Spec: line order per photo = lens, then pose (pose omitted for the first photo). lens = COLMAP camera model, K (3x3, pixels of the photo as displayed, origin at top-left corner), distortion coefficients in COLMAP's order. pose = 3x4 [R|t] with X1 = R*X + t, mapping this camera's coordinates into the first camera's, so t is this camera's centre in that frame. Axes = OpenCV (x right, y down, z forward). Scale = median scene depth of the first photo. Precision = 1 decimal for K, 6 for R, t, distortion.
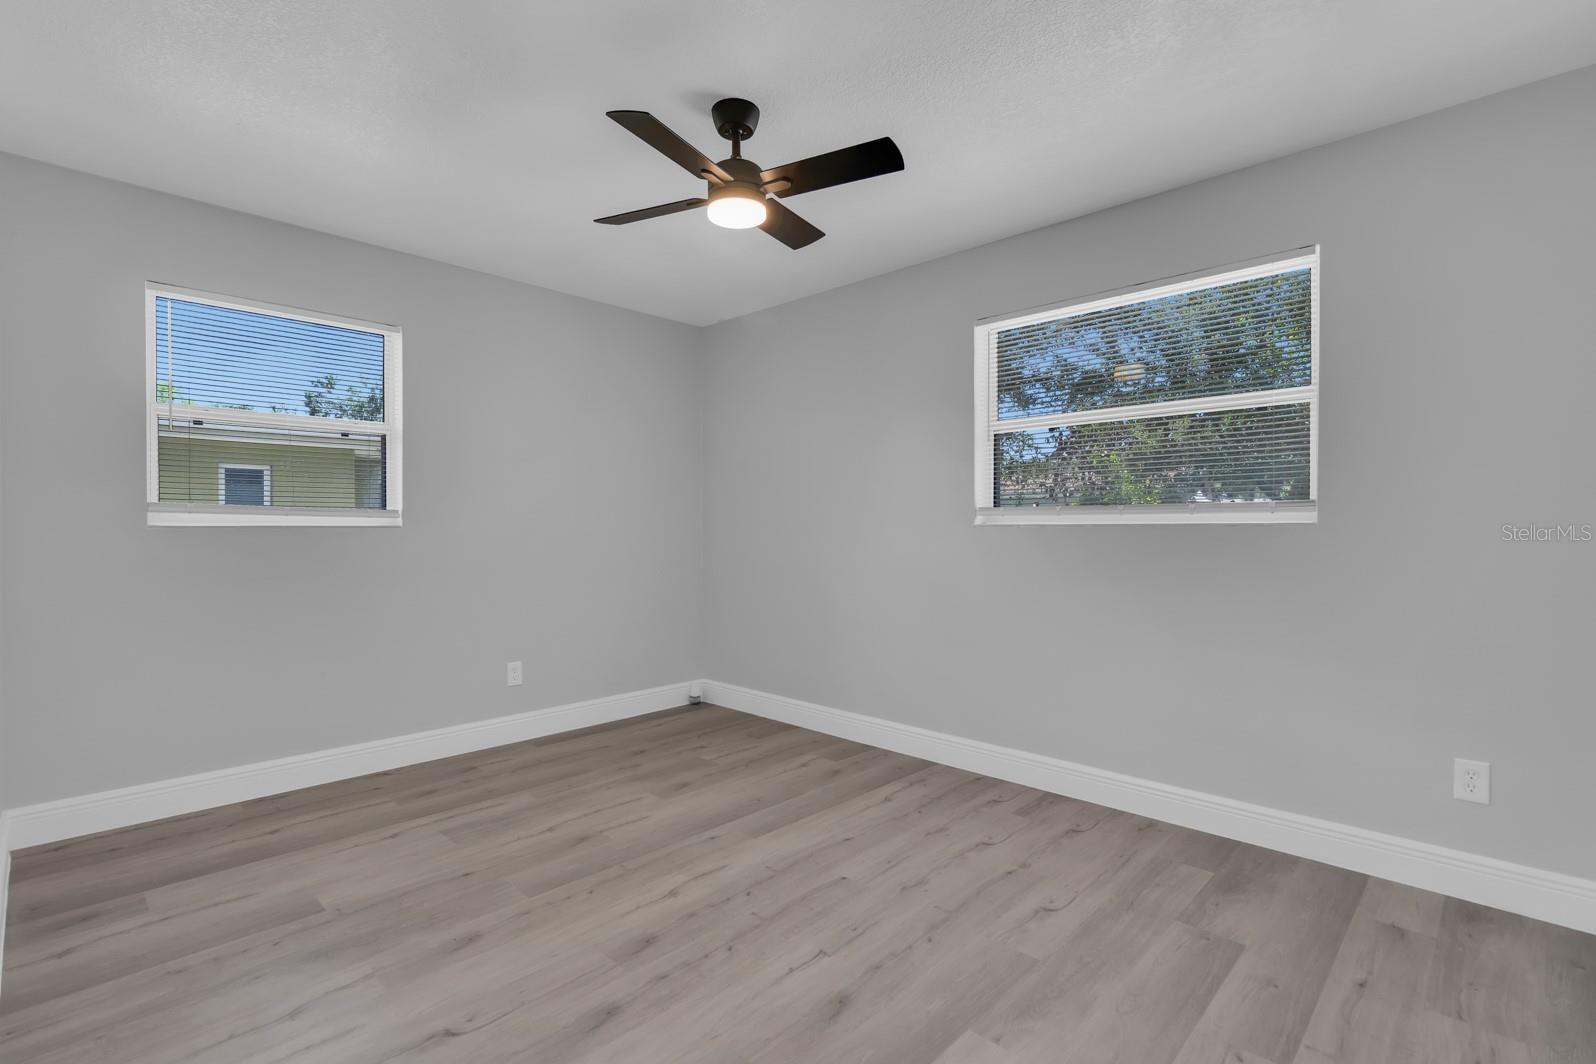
lens RADIAL K [[743.0, 0, 799.3], [0, 743.0, 538.2], [0, 0, 1]] dist [-0.003863, -0.000105]
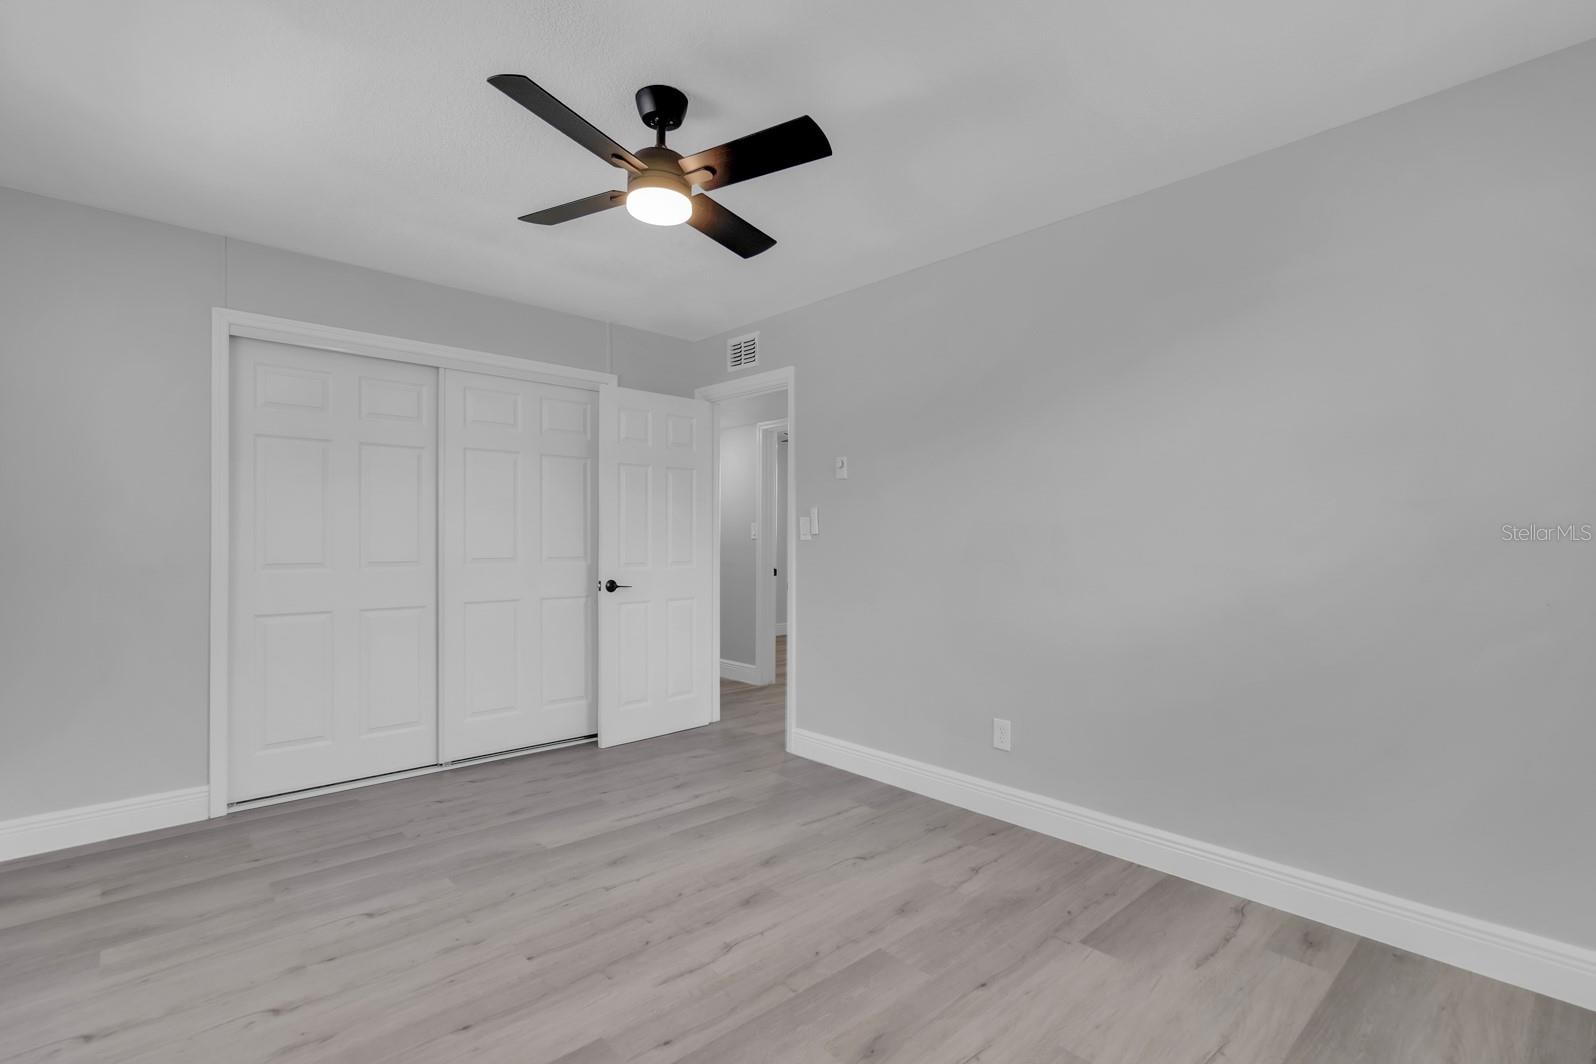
lens RADIAL K [[743.0, 0, 799.3], [0, 743.0, 538.2], [0, 0, 1]] dist [-0.003863, -0.000105]
pose [[-0.998017, -0.004565, 0.062783, -0.321895], [-0.003292, 0.999787, 0.020372, -0.049265], [-0.062862, 0.020125, -0.997819, 1.947557]]
